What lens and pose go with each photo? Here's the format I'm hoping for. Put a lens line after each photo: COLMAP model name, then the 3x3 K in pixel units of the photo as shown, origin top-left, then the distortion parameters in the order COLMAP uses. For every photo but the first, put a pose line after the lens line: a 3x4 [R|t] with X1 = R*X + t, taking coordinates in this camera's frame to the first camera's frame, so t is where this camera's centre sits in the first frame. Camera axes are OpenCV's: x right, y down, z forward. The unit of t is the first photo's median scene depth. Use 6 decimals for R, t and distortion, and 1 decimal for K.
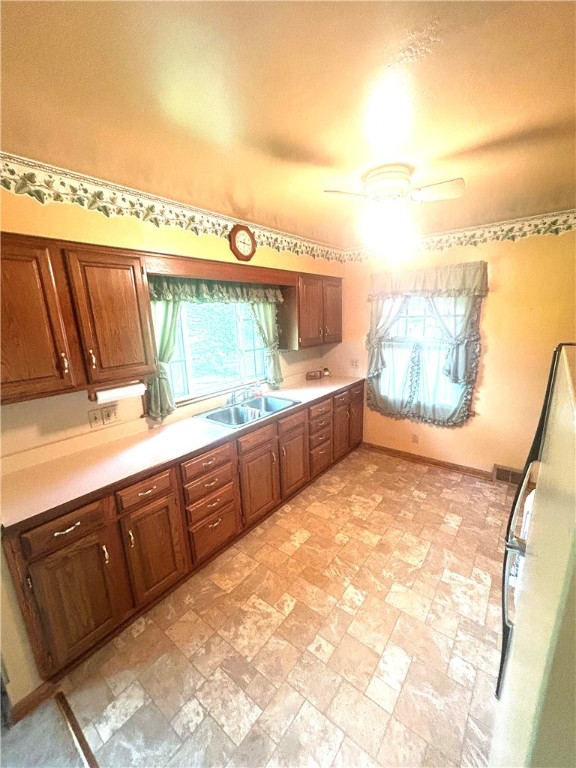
lens RADIAL K [[309.8, 0, 288.8], [0, 309.8, 387.6], [0, 0, 1]] dist [0.011532, 0.000743]
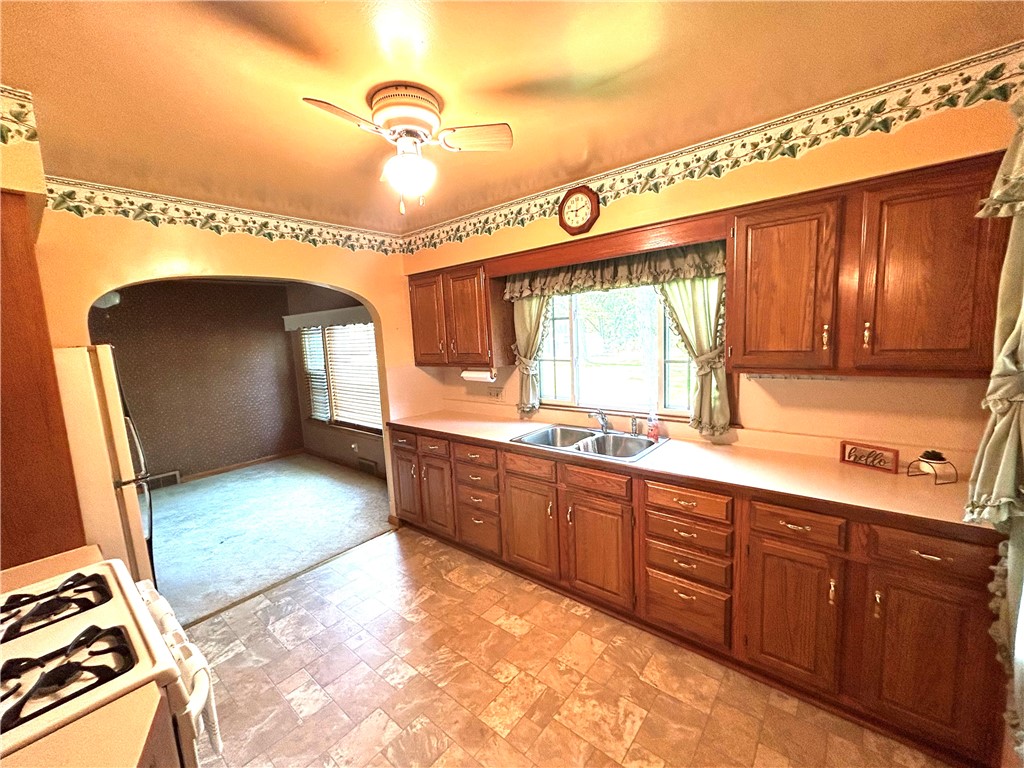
lens RADIAL K [[413.0, 0, 513.4], [0, 413.0, 382.6], [0, 0, 1]] dist [0.011532, 0.000743]
pose [[-0.017079, 0.167720, -0.985687, 0.887027], [-0.175762, 0.969976, 0.168092, -0.210357], [0.984284, 0.176118, 0.012912, 0.912210]]
